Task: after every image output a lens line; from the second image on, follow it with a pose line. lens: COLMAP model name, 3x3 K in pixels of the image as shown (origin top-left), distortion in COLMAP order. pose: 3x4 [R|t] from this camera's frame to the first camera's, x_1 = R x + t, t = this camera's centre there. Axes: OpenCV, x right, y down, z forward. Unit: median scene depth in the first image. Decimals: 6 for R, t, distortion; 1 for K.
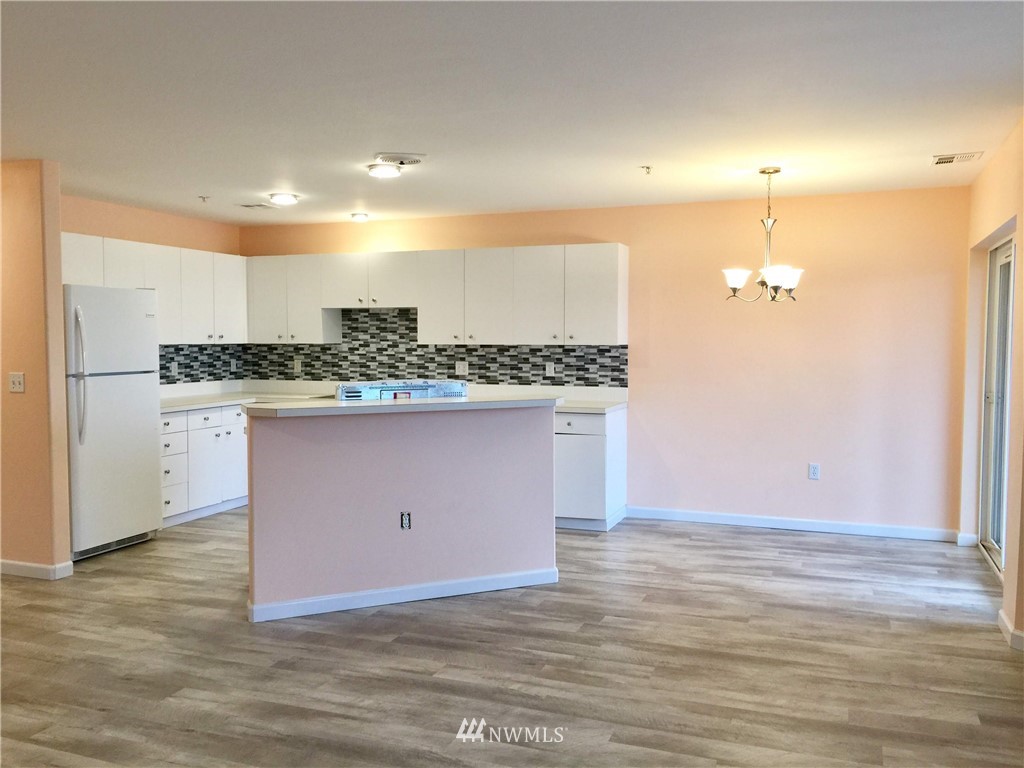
lens RADIAL K [[874.8, 0, 513.8], [0, 874.8, 381.3], [0, 0, 1]] dist [0.060778, -0.068682]
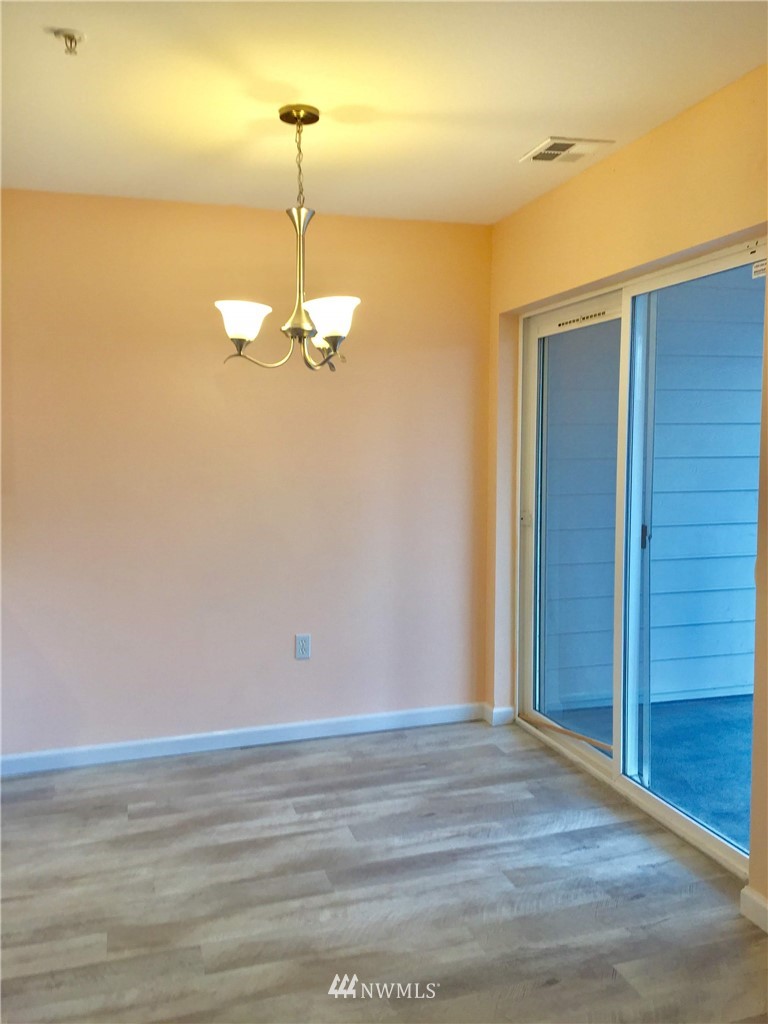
lens RADIAL K [[874.8, 0, 387.1], [0, 874.8, 490.7], [0, 0, 1]] dist [0.060778, -0.068682]
pose [[0.787036, -0.040769, 0.615559, 0.001503], [0.037276, 0.999134, 0.018513, -0.025069], [-0.615780, 0.008375, 0.787873, 0.554721]]
